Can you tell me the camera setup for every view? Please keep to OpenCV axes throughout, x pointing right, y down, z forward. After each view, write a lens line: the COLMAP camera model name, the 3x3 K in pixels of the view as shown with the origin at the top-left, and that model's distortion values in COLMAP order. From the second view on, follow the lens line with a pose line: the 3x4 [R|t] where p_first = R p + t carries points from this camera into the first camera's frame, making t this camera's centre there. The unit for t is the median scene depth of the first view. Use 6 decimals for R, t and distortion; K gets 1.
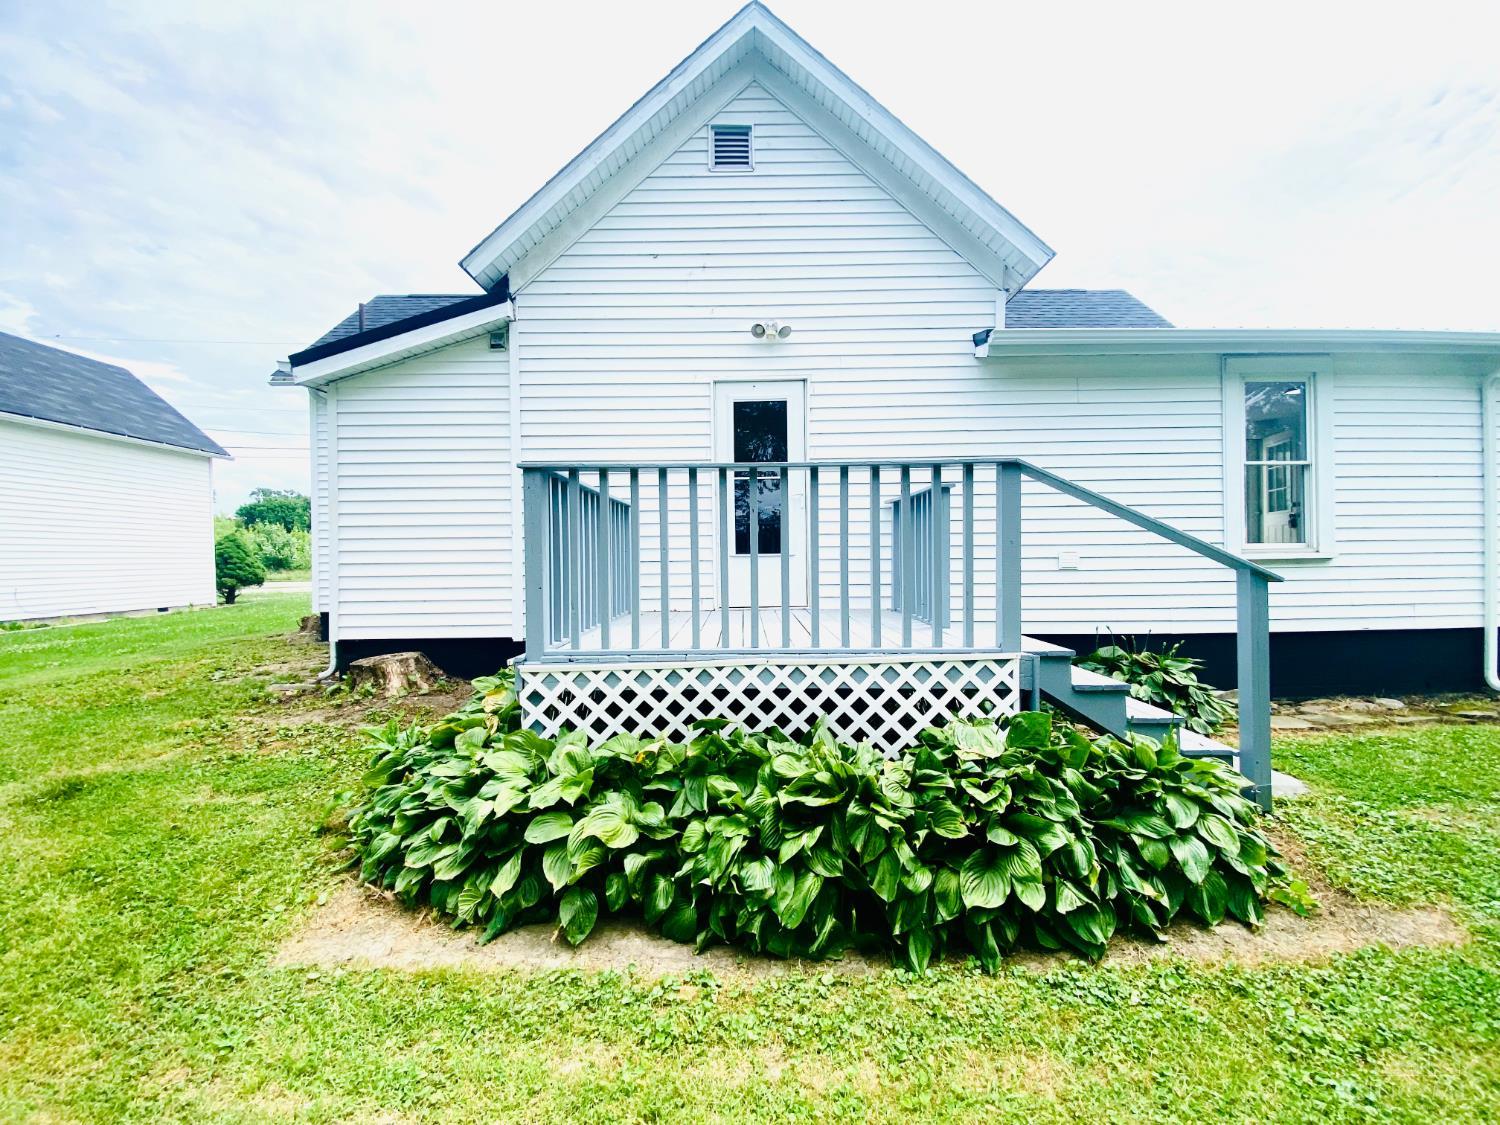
lens RADIAL K [[602.3, 0, 749.2], [0, 602.3, 570.6], [0, 0, 1]] dist [-0.010886, -0.001393]
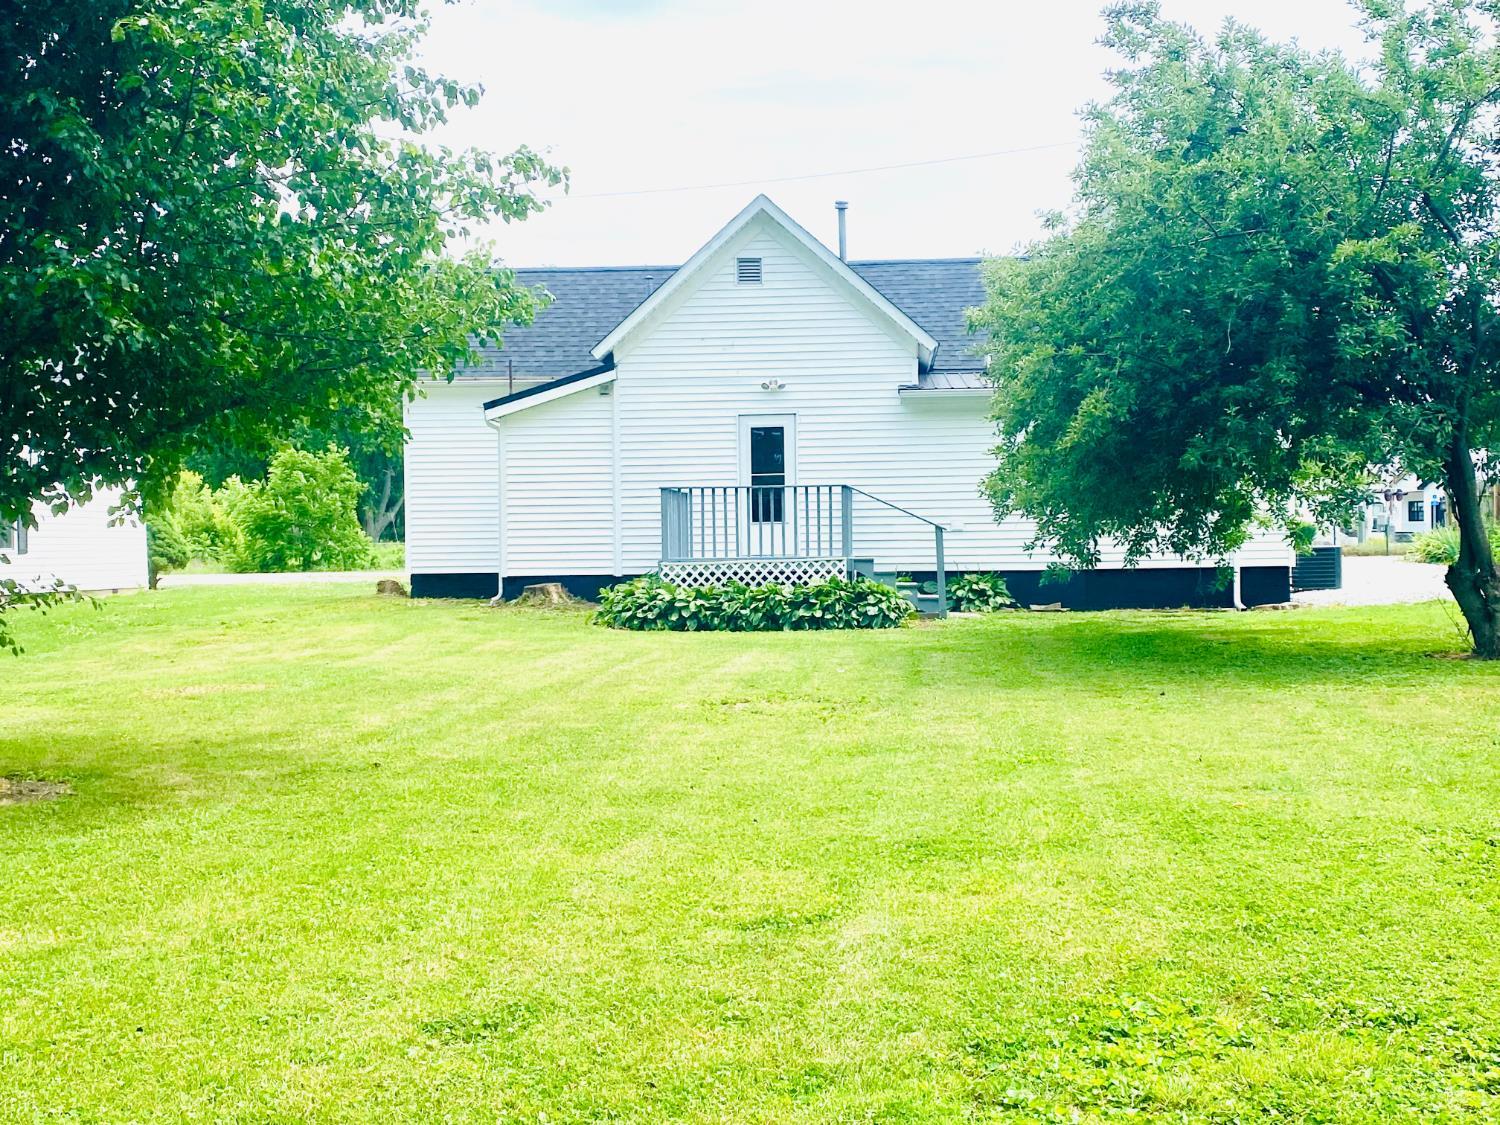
lens RADIAL K [[1687.4, 0, 751.4], [0, 1687.4, 563.7], [0, 0, 1]] dist [-0.031553, 0.000000]
pose [[0.996565, -0.002808, -0.082768, 0.355987], [0.002178, 0.999968, -0.007700, 0.122266], [0.082787, 0.007494, 0.996539, -3.582095]]
